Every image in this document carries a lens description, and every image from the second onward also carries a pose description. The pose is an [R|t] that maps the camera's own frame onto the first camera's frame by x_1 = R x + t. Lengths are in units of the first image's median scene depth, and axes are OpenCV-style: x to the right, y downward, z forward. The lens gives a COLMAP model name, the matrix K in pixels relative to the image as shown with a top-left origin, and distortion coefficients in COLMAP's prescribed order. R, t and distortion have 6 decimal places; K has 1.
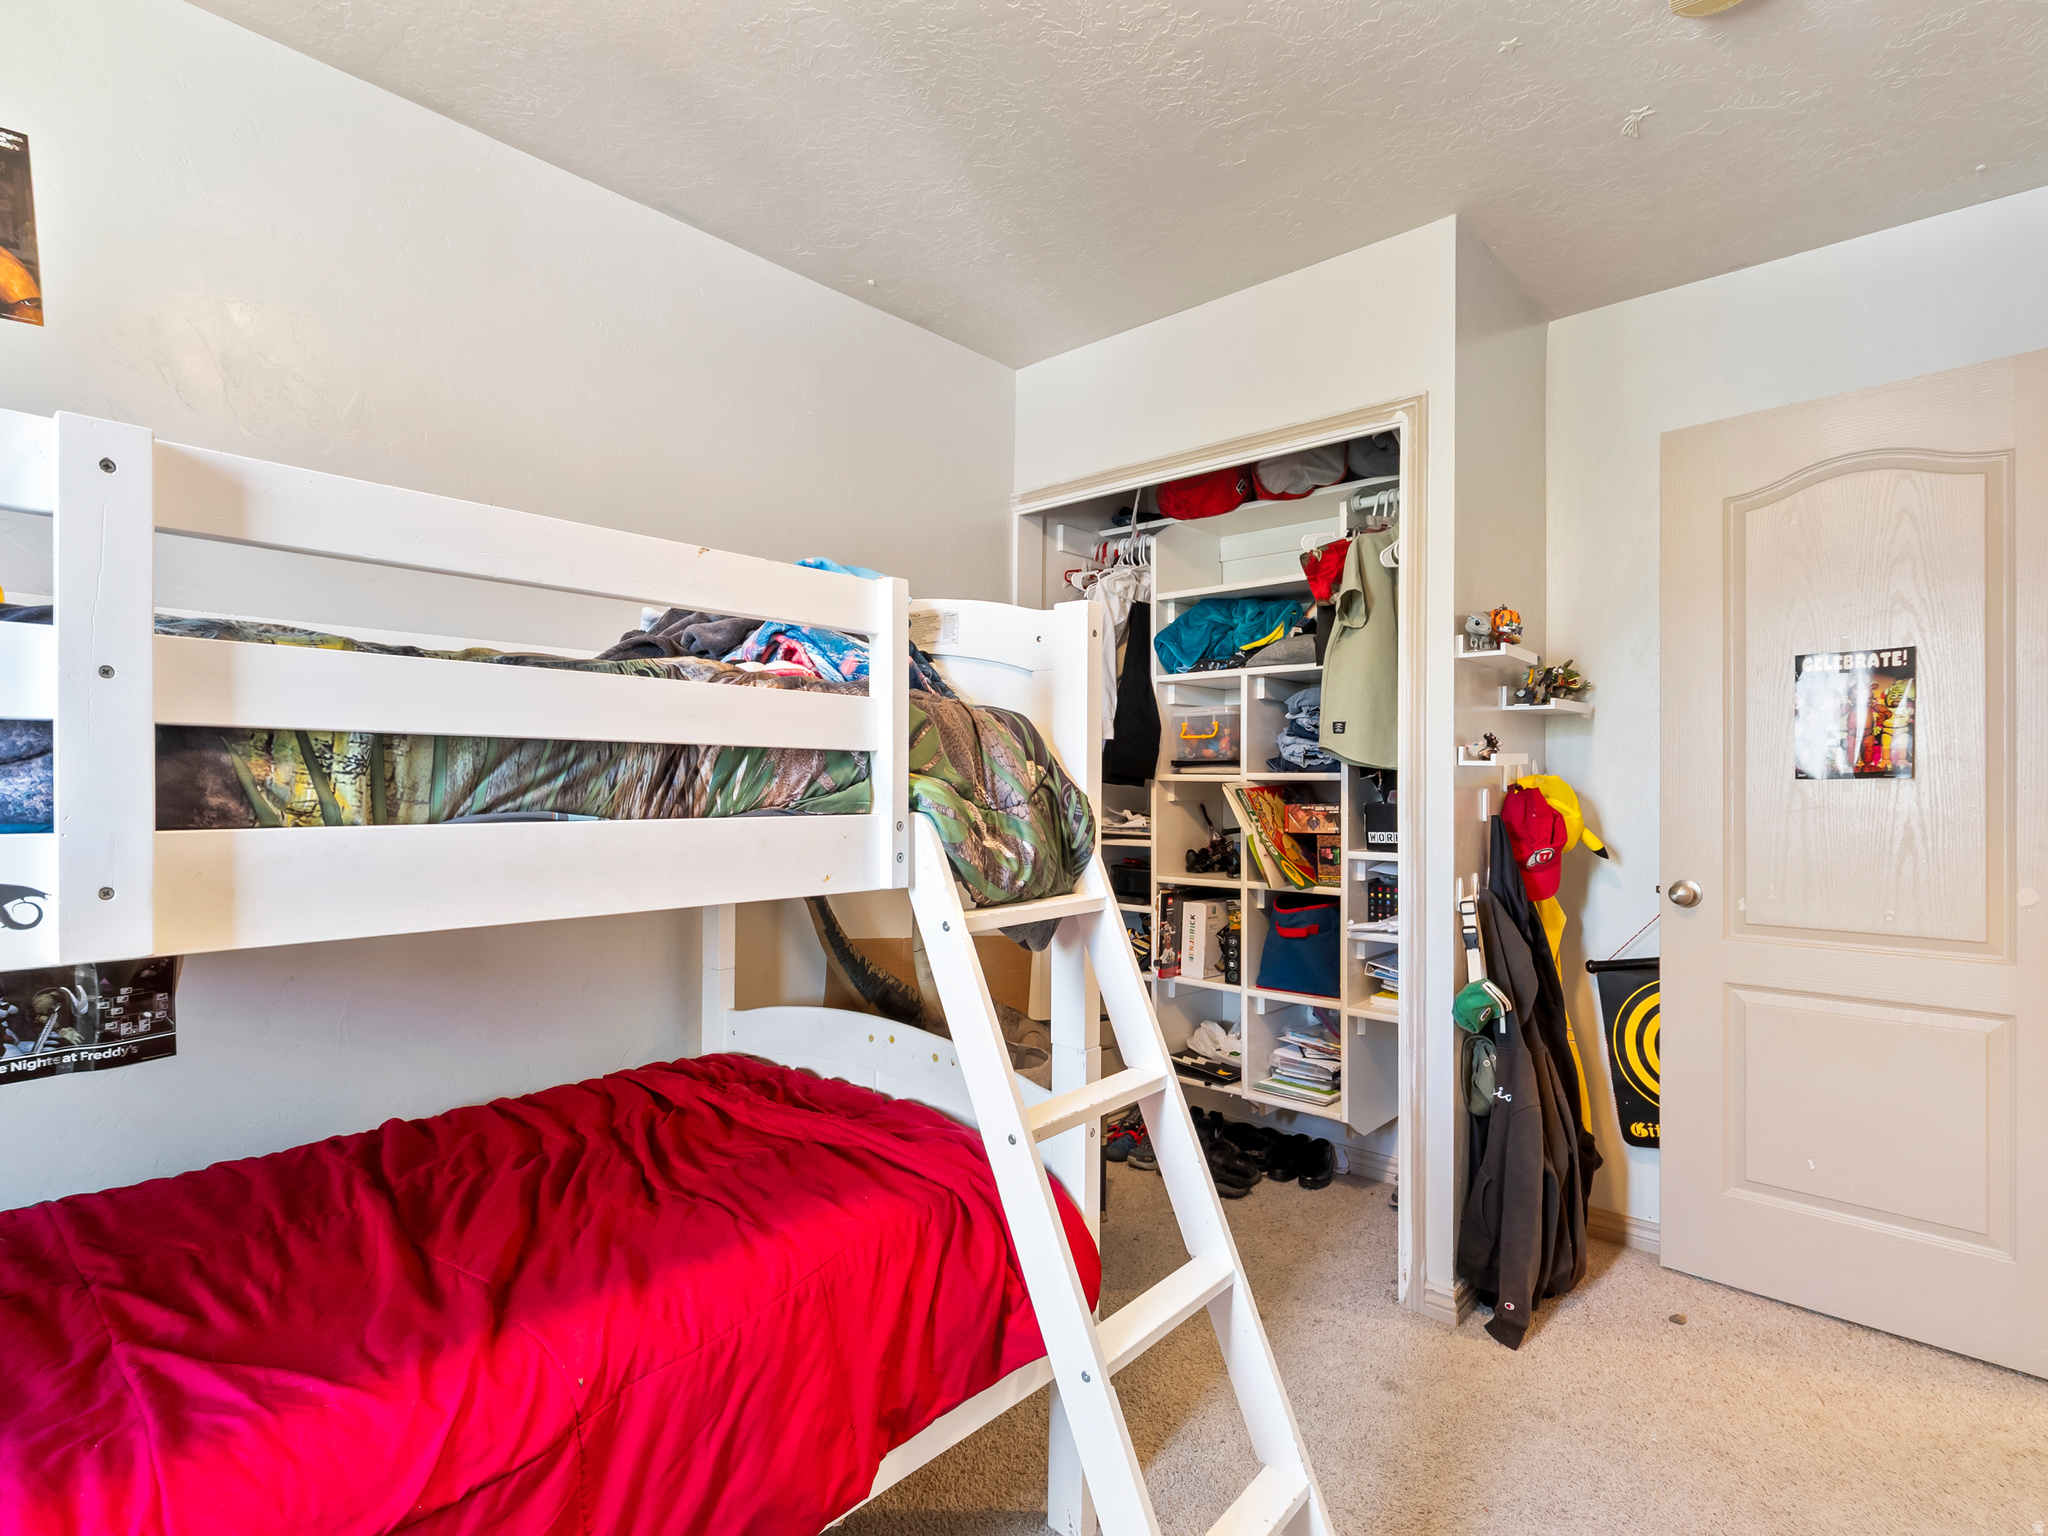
lens RADIAL K [[1046.8, 0, 1024.0], [0, 1046.8, 768.0], [0, 0, 1]] dist [-0.000102, -0.000014]
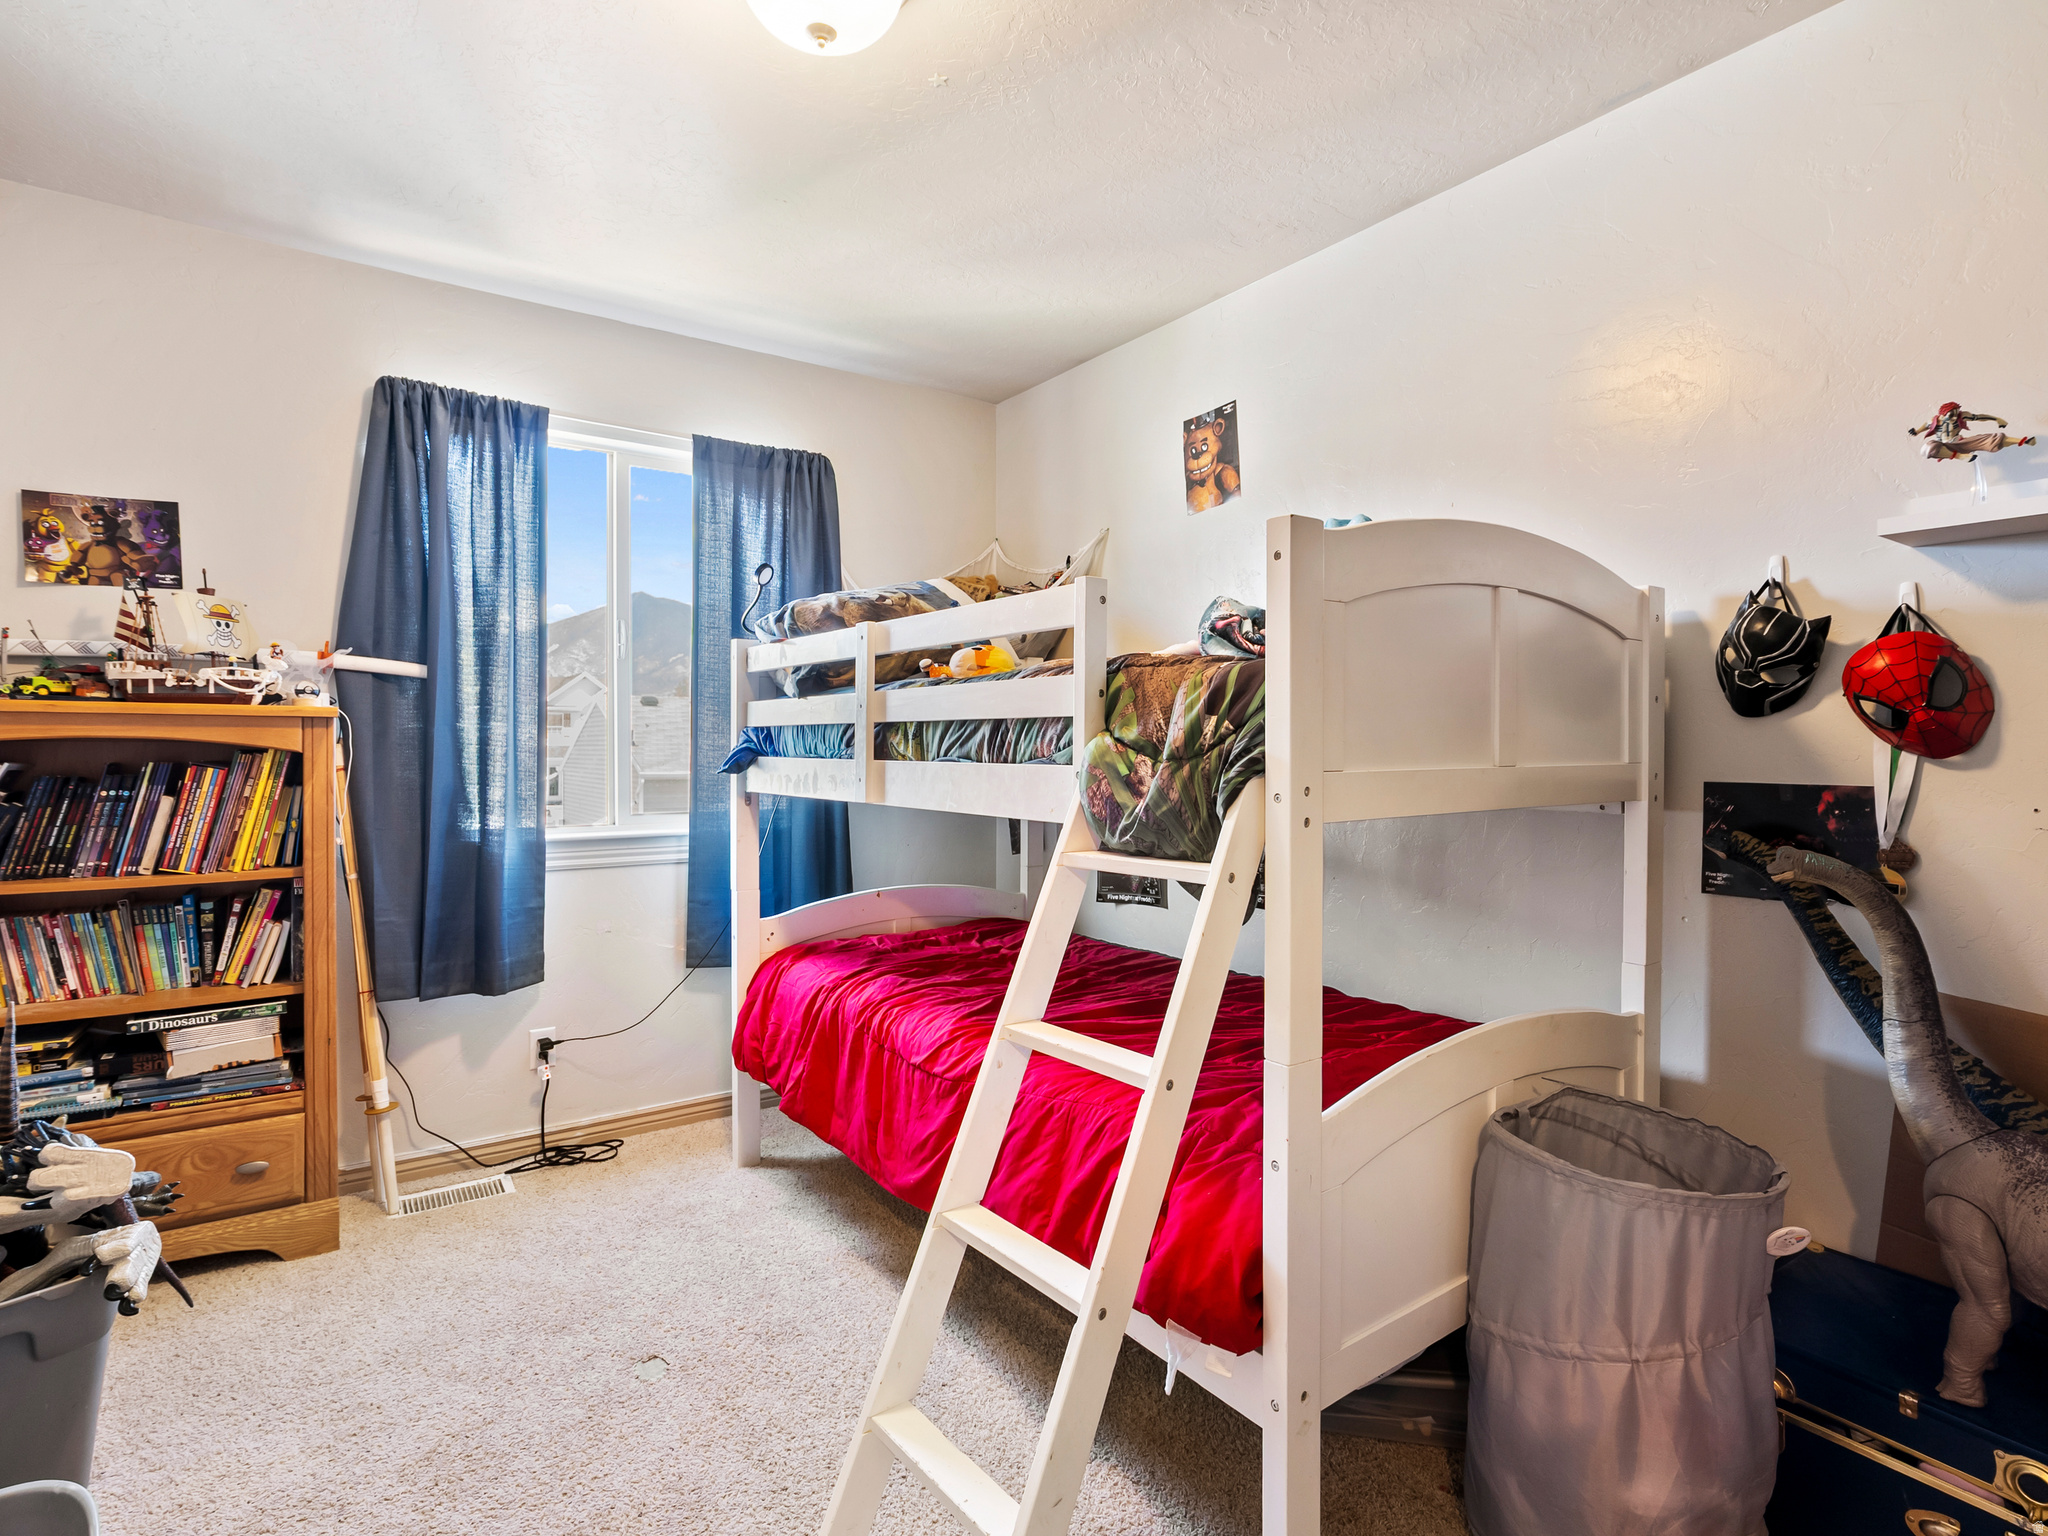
lens RADIAL K [[1046.8, 0, 1024.0], [0, 1046.8, 768.0], [0, 0, 1]] dist [-0.000102, -0.000014]
pose [[-0.162957, 0.004682, -0.986622, 1.339891], [0.005060, 0.999980, 0.003910, 0.051987], [0.986620, -0.004355, -0.162977, 1.364449]]
